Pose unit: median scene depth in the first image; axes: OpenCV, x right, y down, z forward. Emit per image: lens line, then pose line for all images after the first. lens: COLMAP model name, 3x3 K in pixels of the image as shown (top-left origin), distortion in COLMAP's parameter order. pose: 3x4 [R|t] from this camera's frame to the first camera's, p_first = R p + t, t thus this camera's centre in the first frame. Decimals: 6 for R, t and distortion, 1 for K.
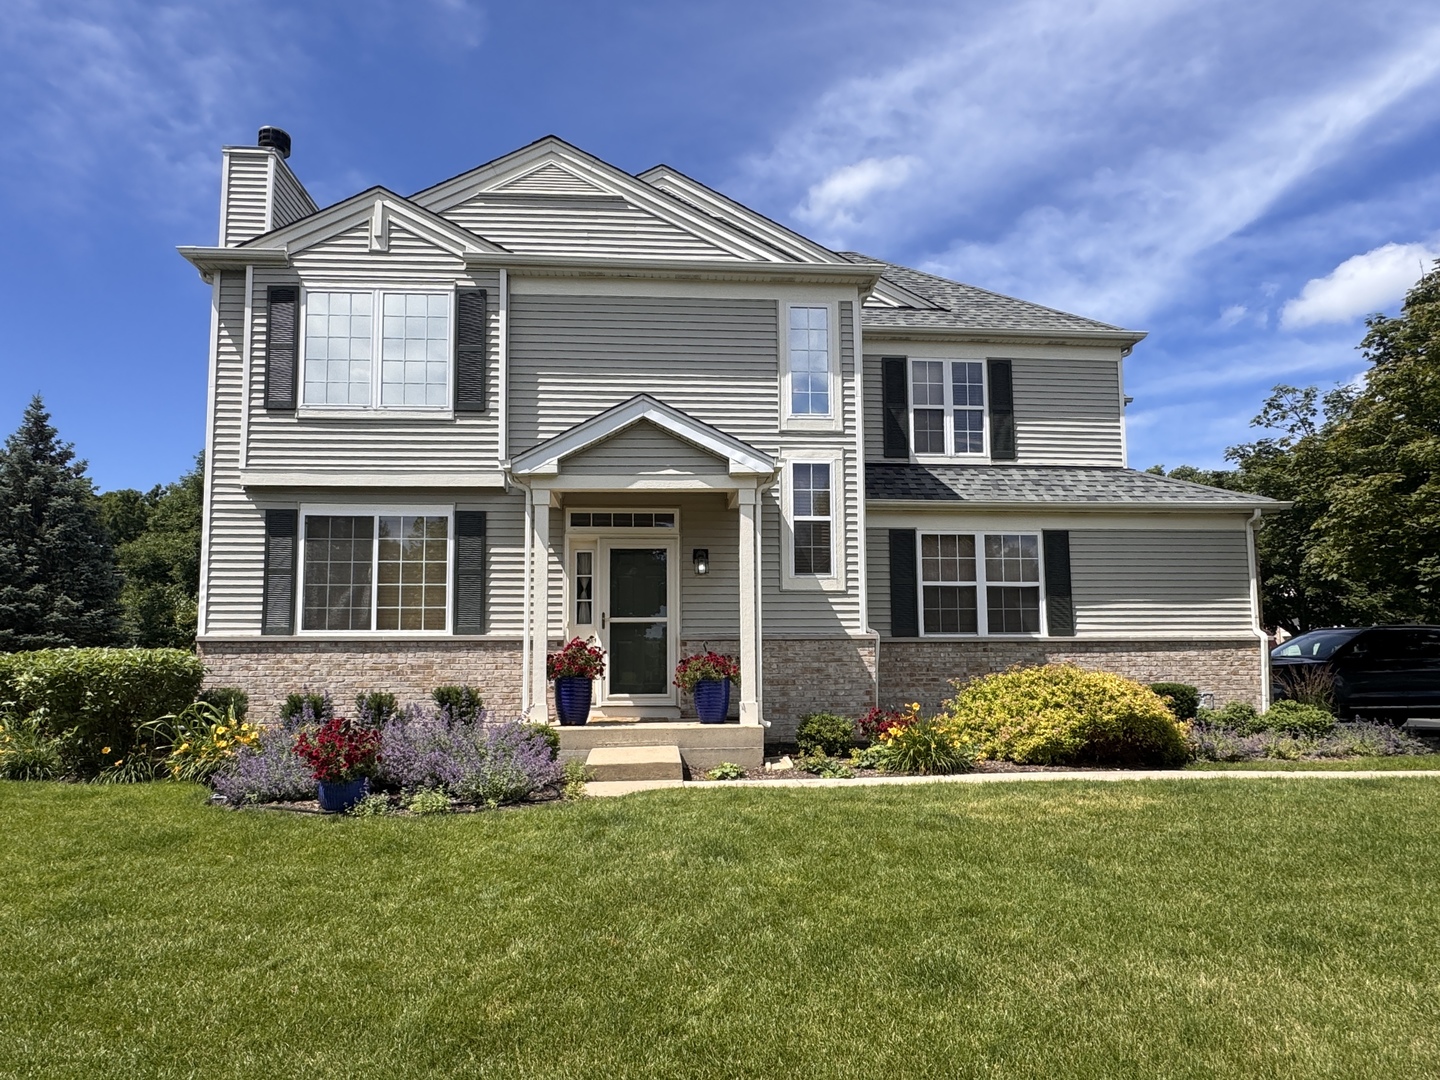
lens RADIAL K [[840.6, 0, 710.0], [0, 840.6, 602.9], [0, 0, 1]] dist [-0.001508, 0.000921]
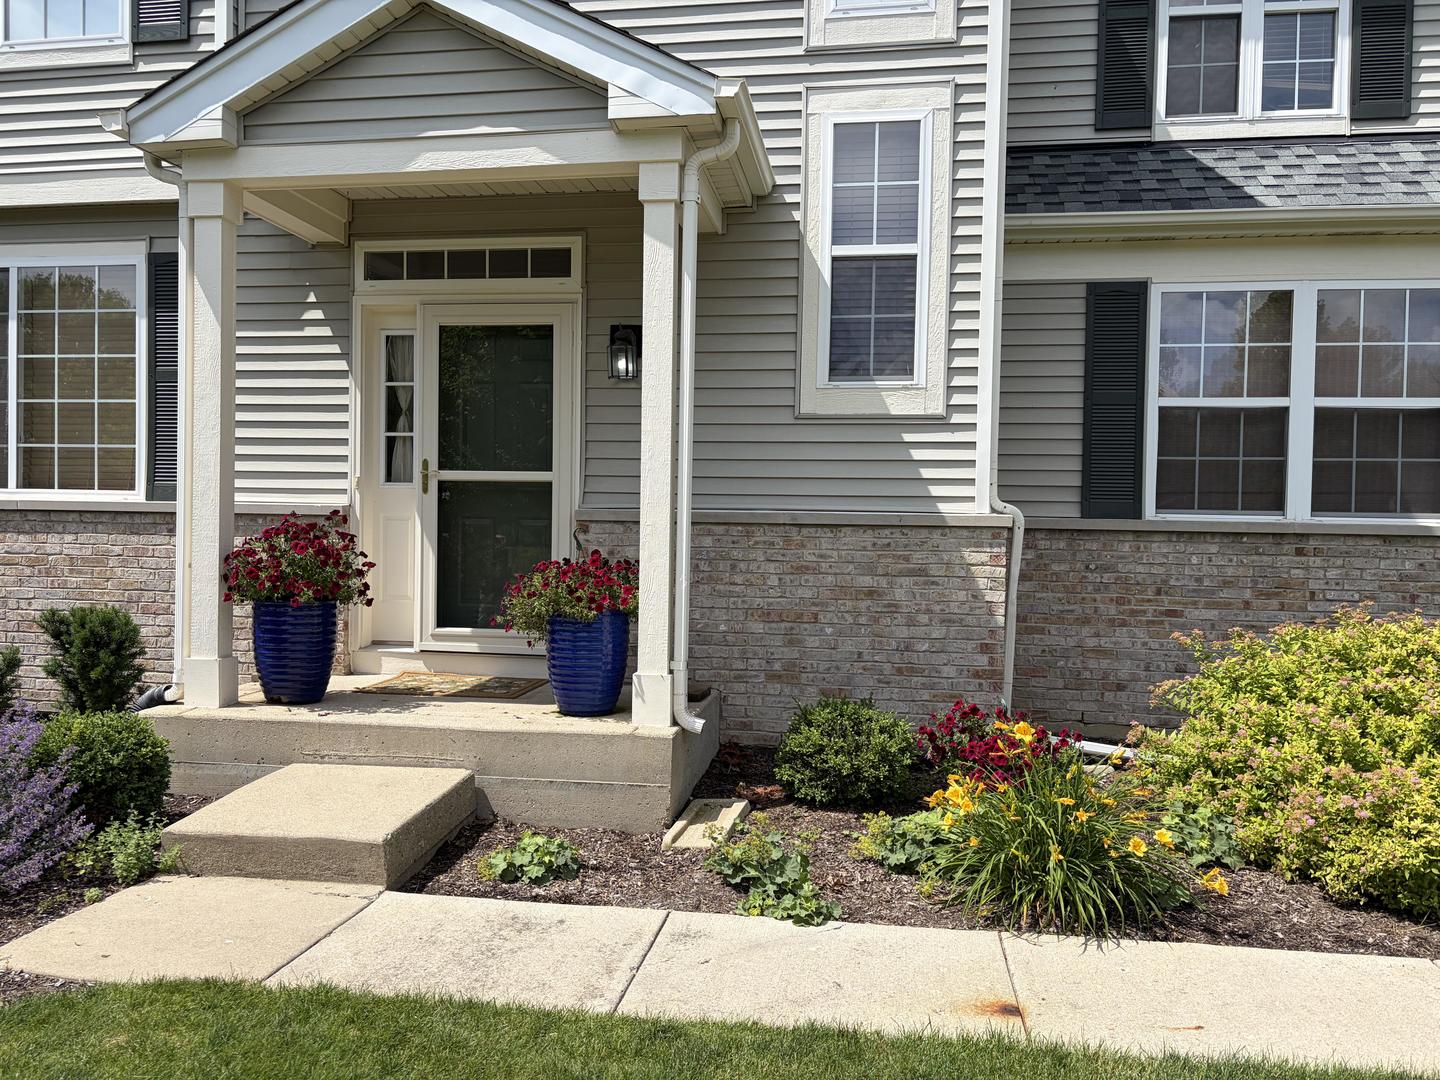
lens RADIAL K [[1072.6, 0, 714.9], [0, 1072.6, 551.4], [0, 0, 1]] dist [0.040952, -0.040261]
pose [[0.974240, 0.028717, -0.223677, 0.175204], [-0.006783, 0.995142, 0.098220, 0.002020], [0.225411, -0.094173, 0.969702, 0.428019]]
